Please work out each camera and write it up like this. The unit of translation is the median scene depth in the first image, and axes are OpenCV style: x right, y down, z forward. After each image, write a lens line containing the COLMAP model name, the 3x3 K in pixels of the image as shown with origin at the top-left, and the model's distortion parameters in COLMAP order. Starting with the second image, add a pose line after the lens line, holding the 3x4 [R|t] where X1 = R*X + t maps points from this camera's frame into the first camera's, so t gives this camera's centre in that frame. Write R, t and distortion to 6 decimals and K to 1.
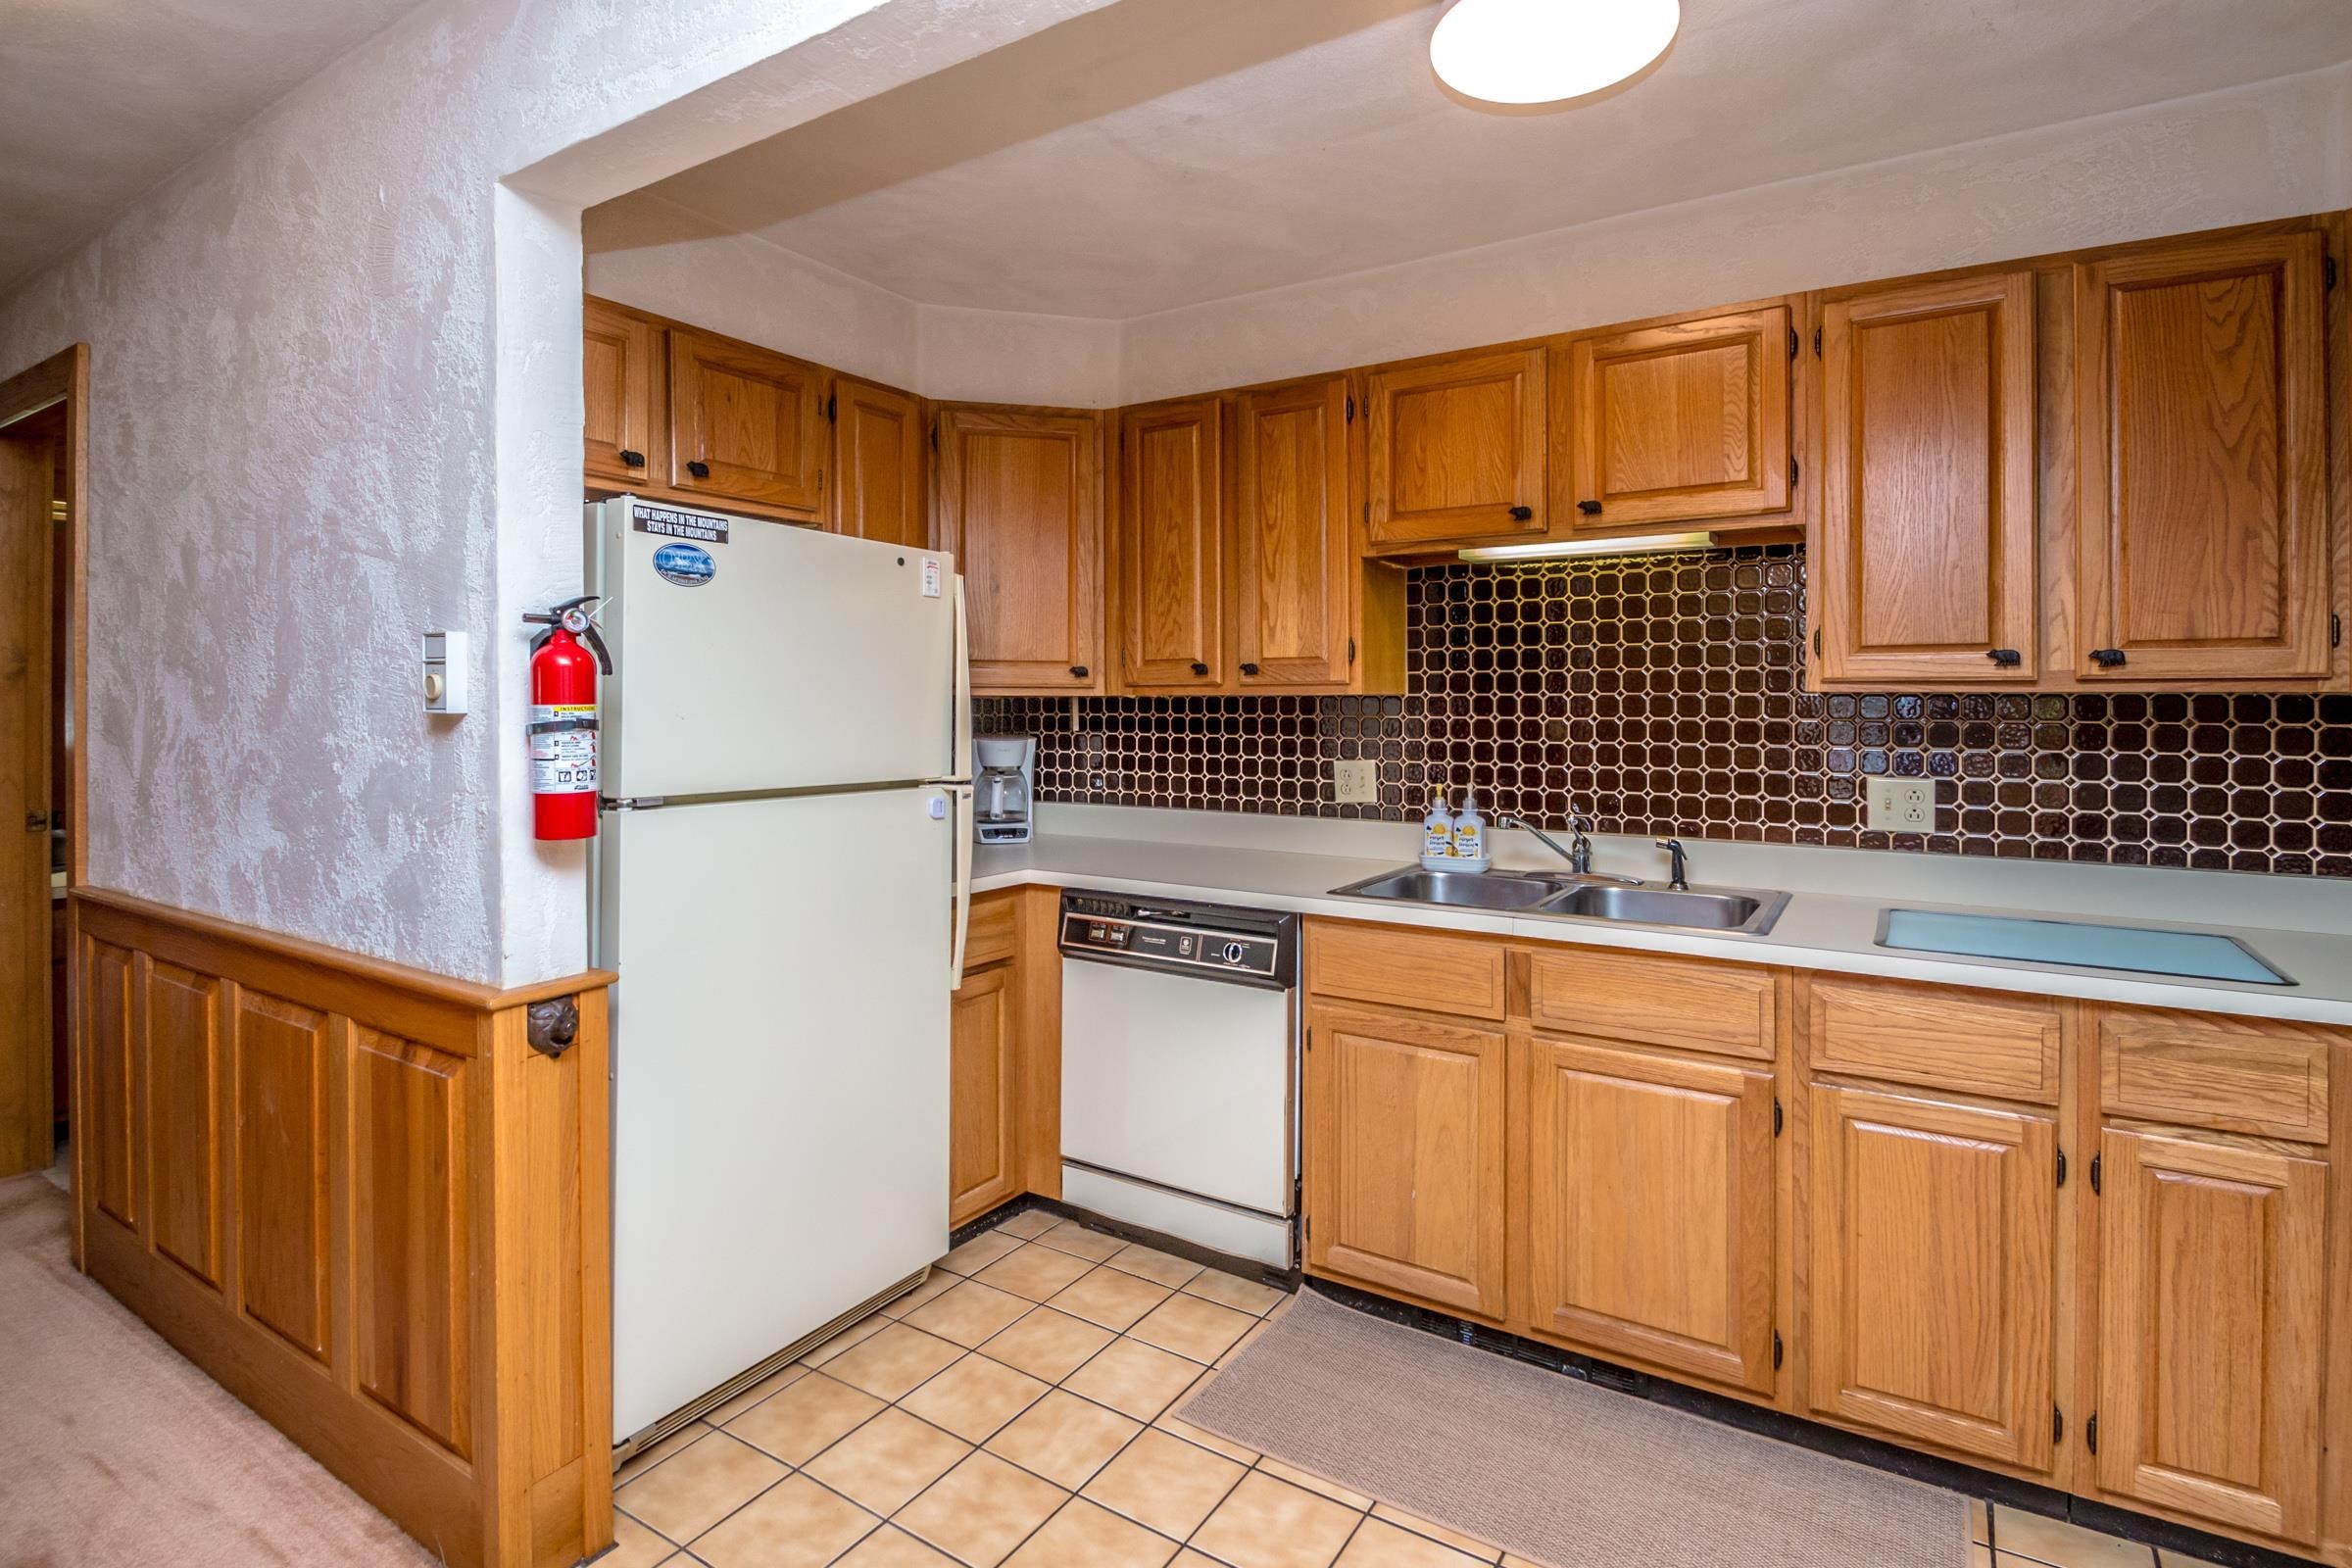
lens RADIAL K [[1054.9, 0, 1181.1], [0, 1054.9, 710.6], [0, 0, 1]] dist [-0.013121, -0.002306]
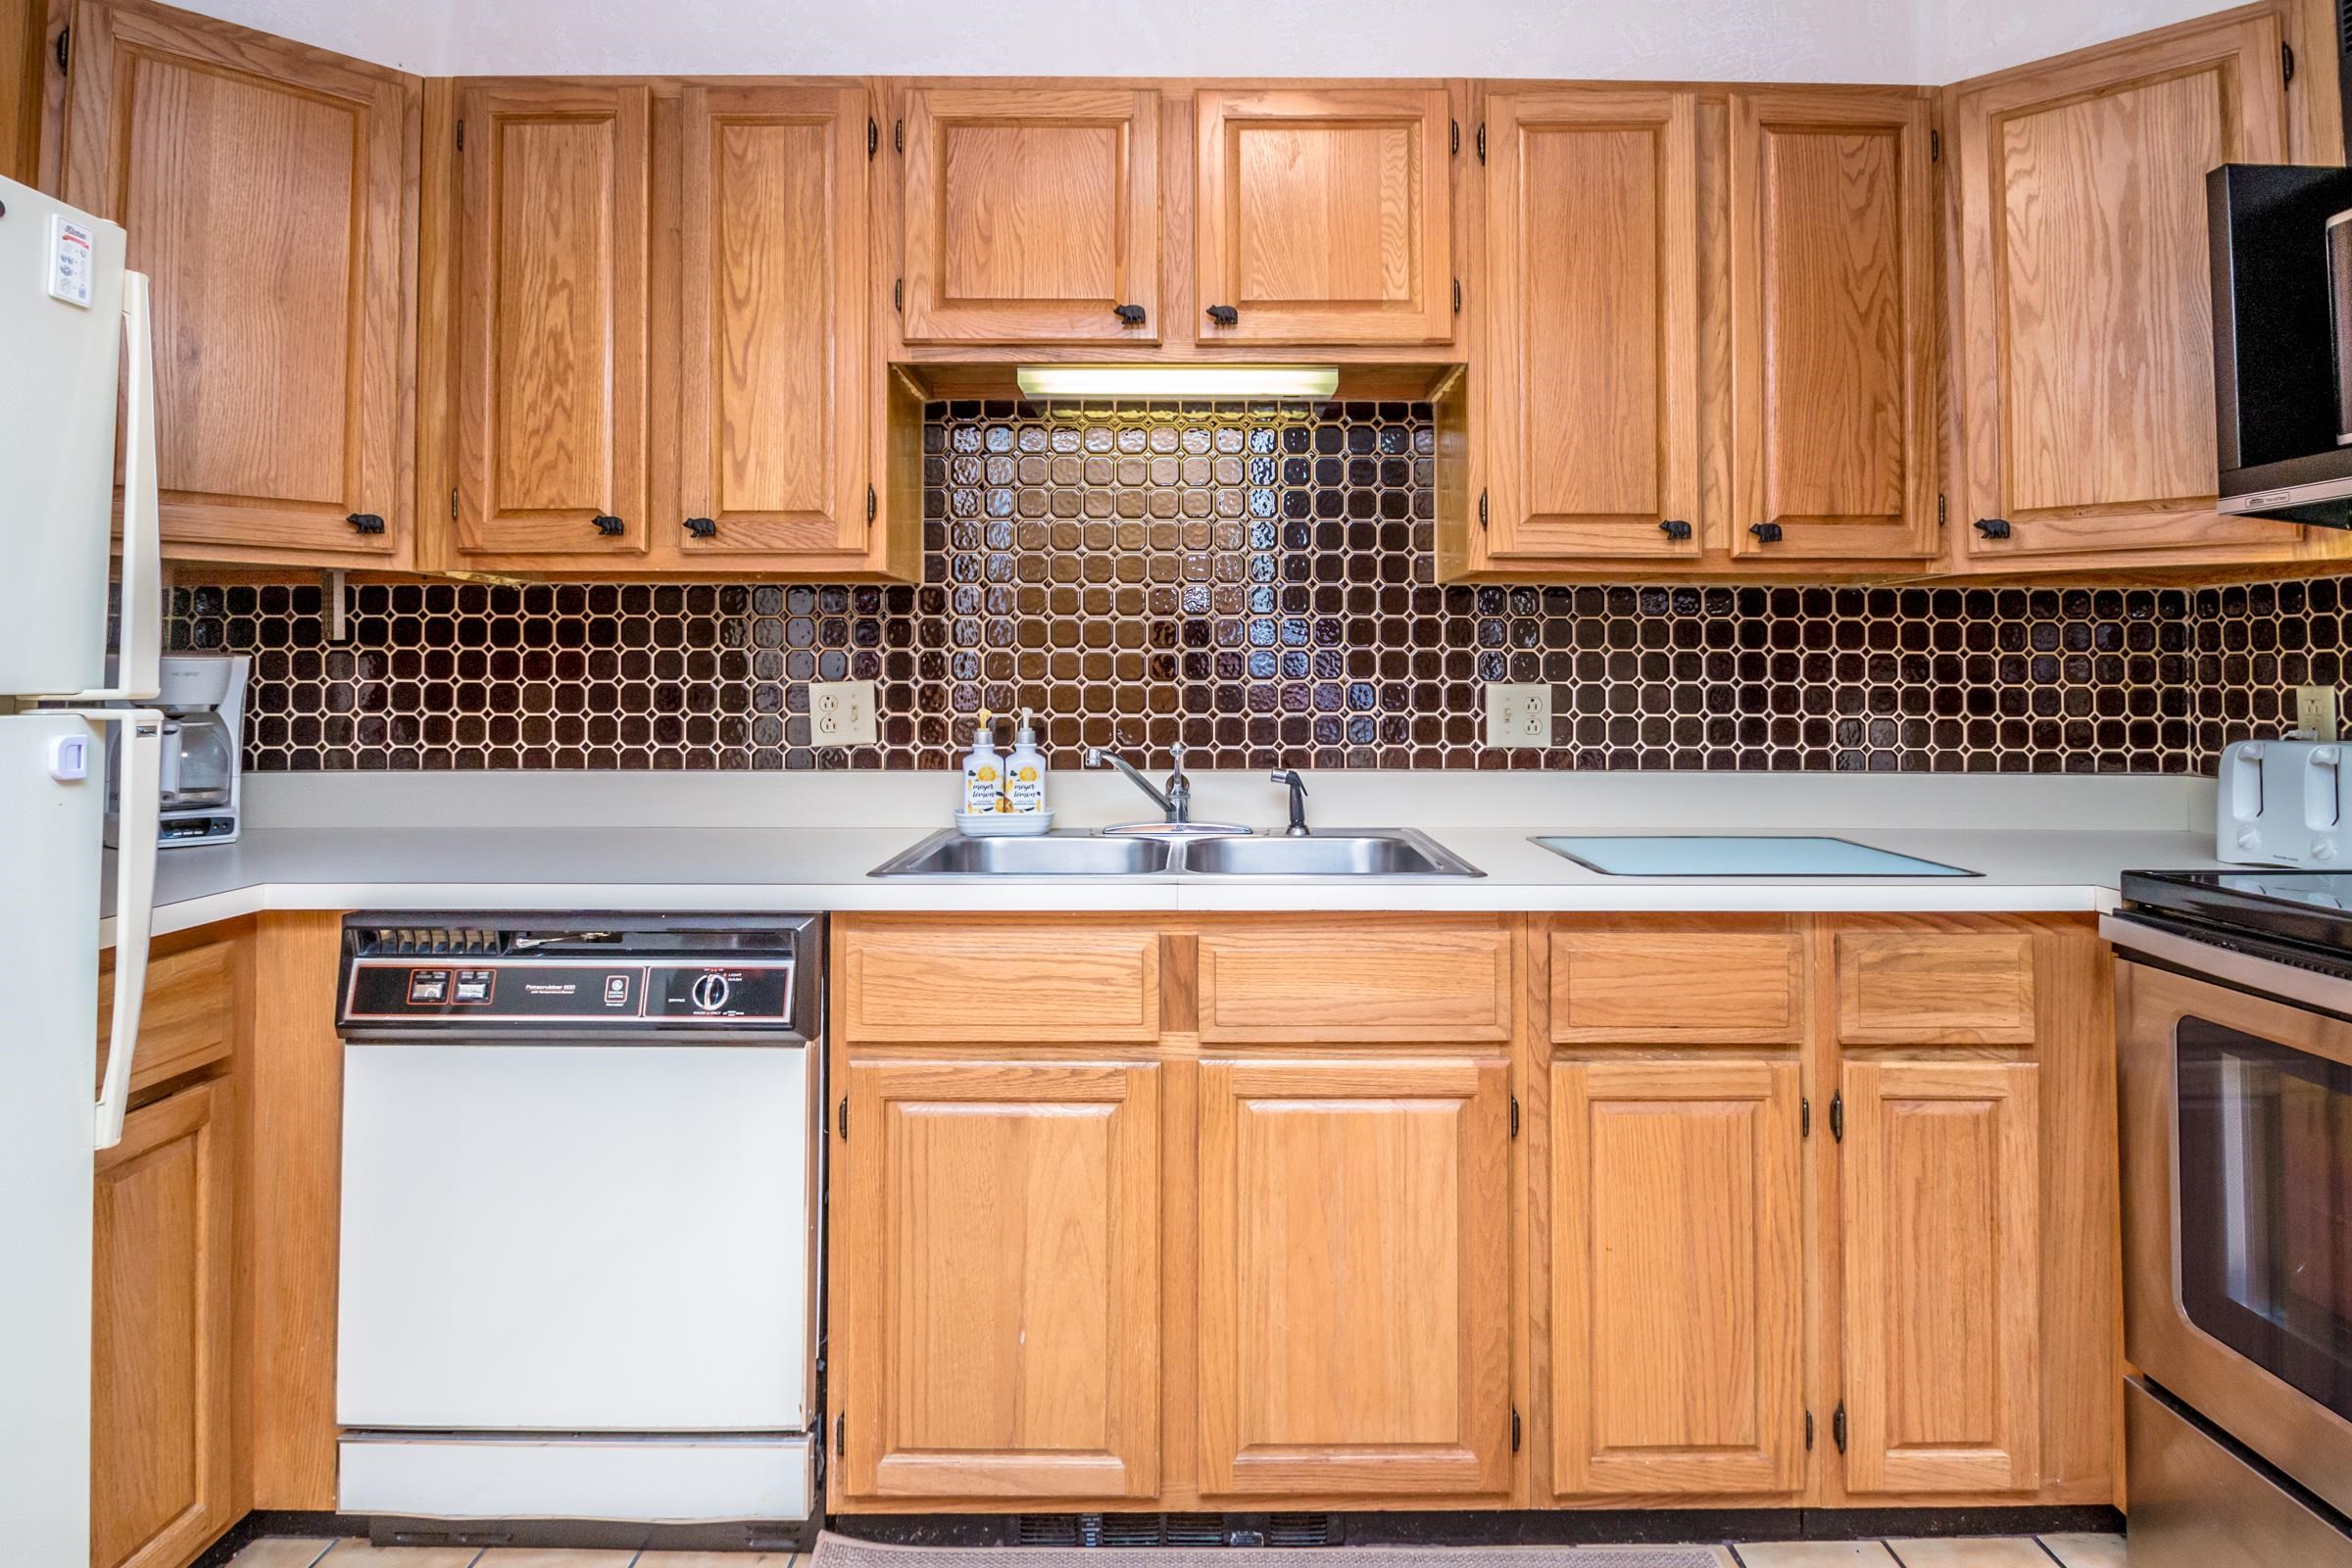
lens RADIAL K [[1269.3, 0, 1142.6], [0, 1269.3, 631.8], [0, 0, 1]] dist [-0.011669, -0.002179]
pose [[0.860757, 0.012445, 0.508863, -0.103860], [0.004383, 0.999483, -0.031858, 0.054375], [-0.508996, 0.029653, 0.860258, 0.274180]]
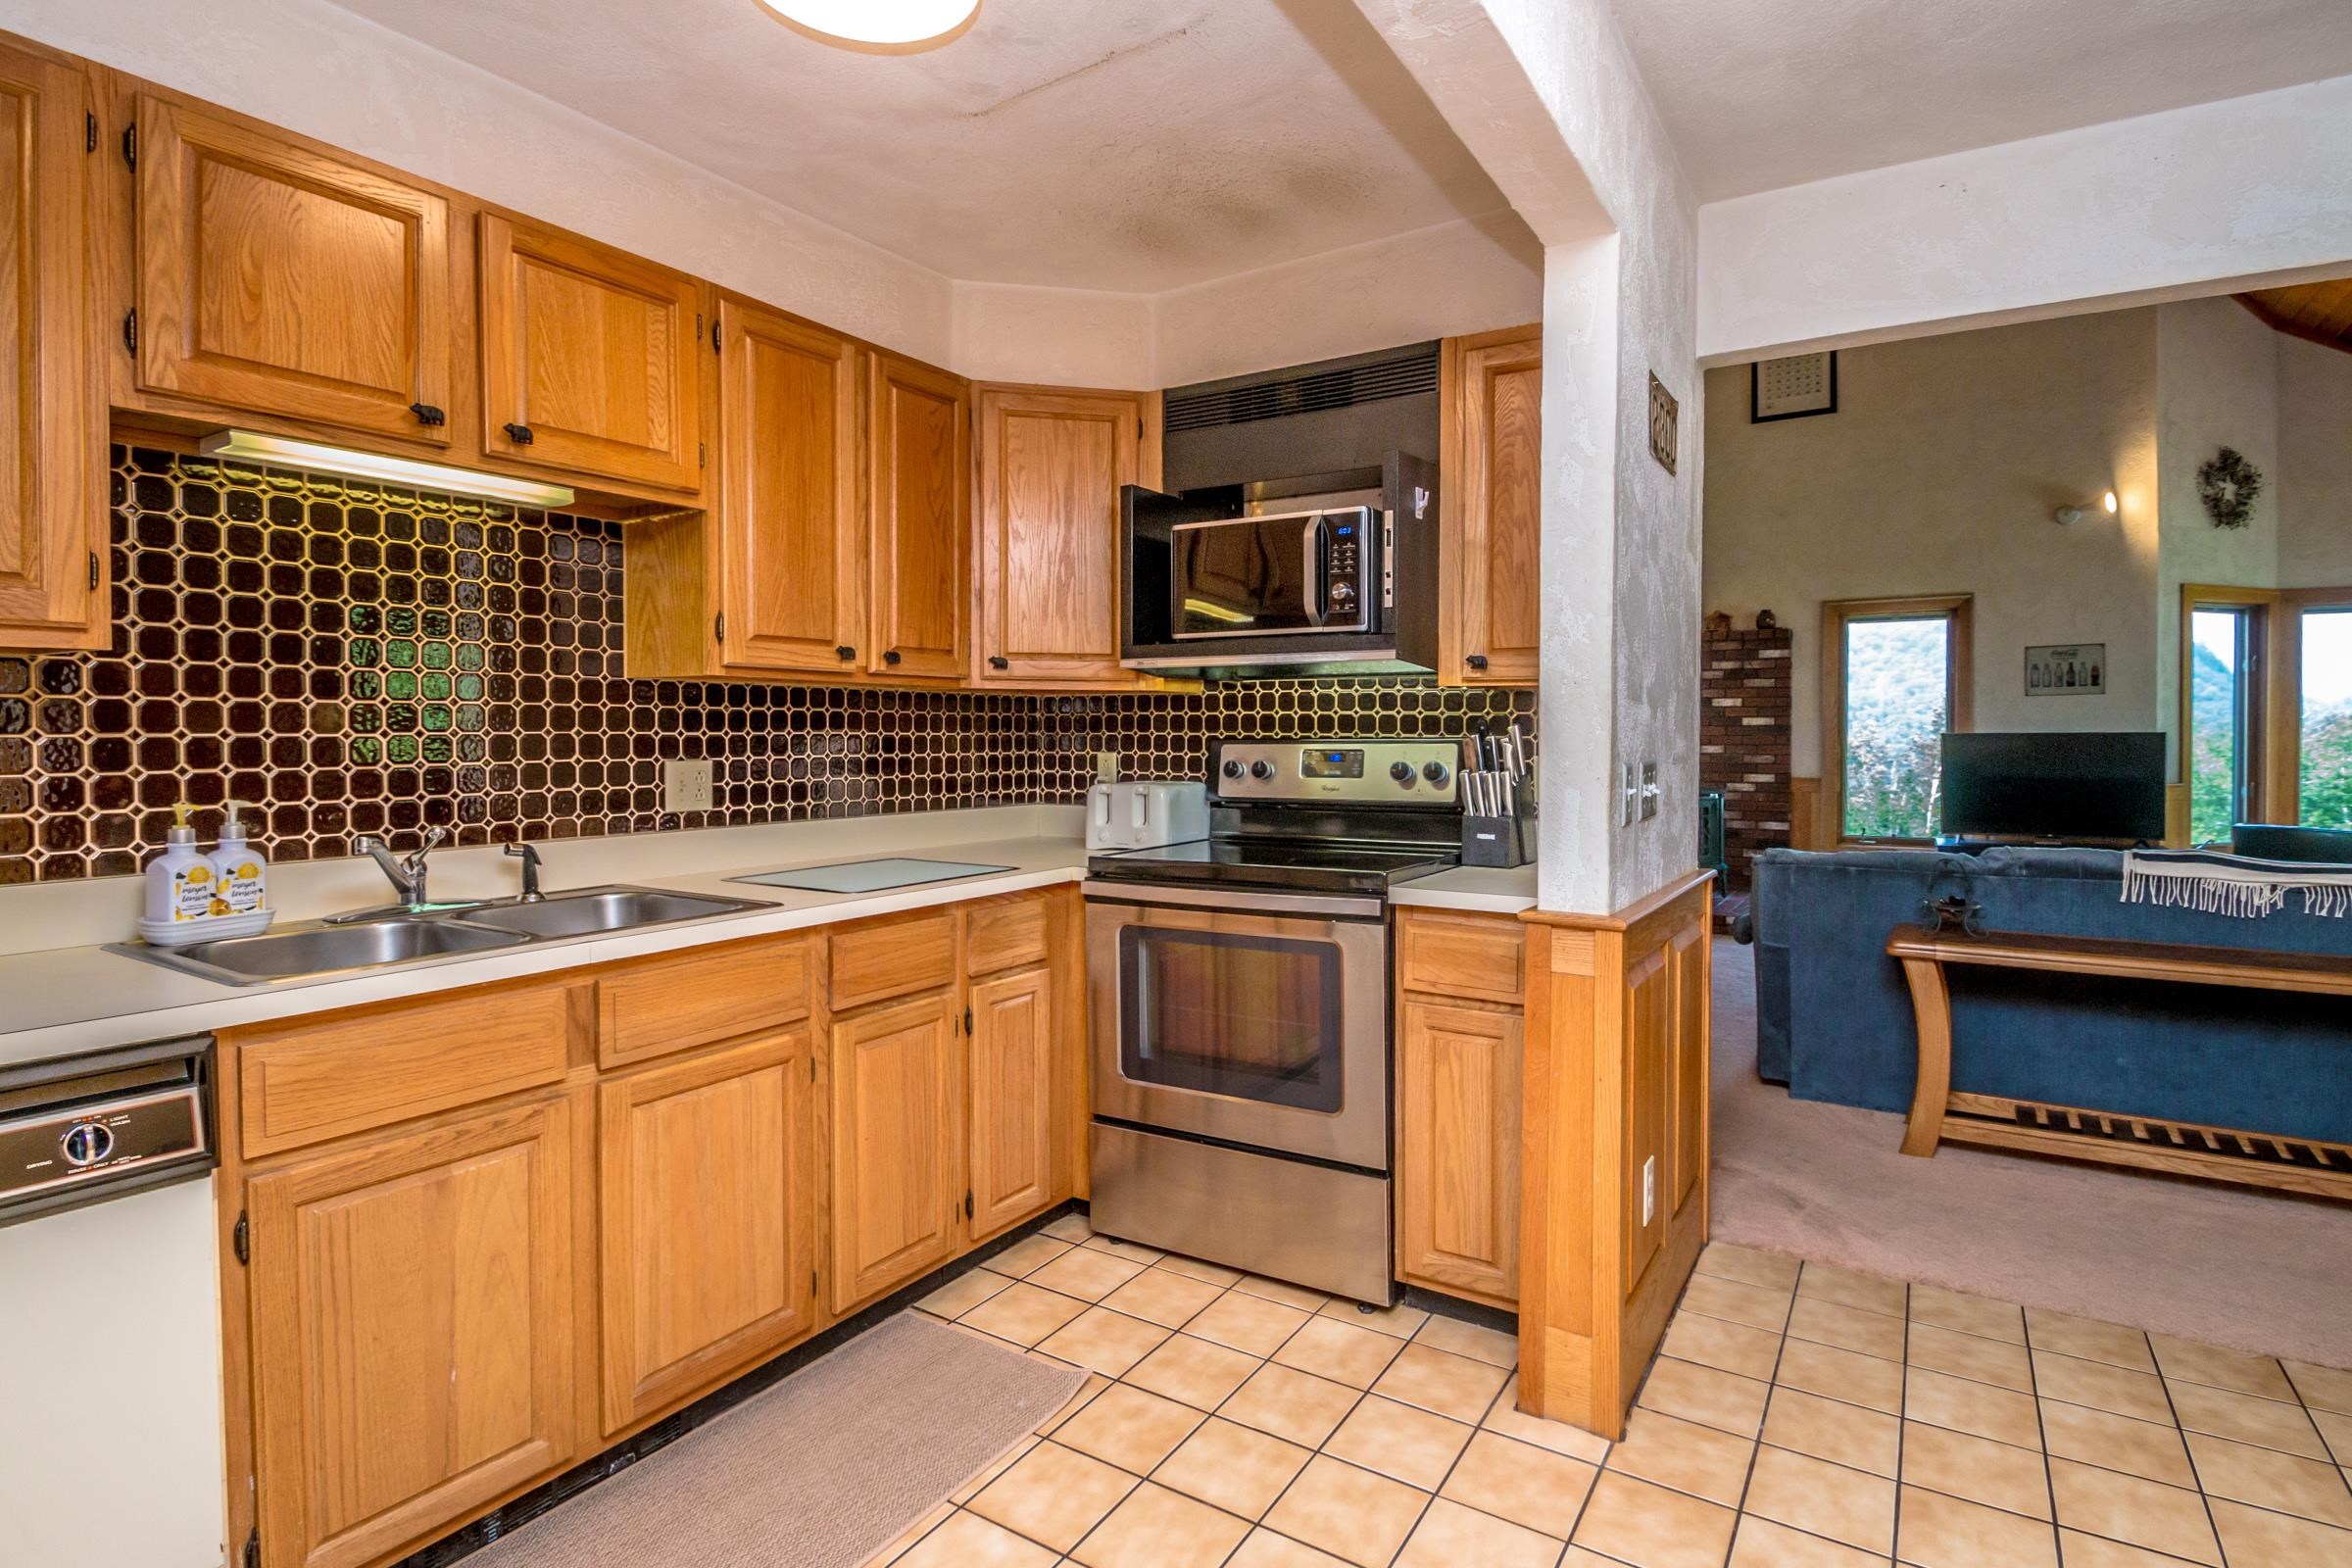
lens RADIAL K [[1138.6, 0, 1202.6], [0, 1138.6, 758.0], [0, 0, 1]] dist [-0.010036, -0.008819]
pose [[0.031129, -0.028569, 0.999107, -0.461990], [0.004644, 0.999585, 0.028438, 0.031540], [-0.999505, 0.003755, 0.031249, 0.450529]]
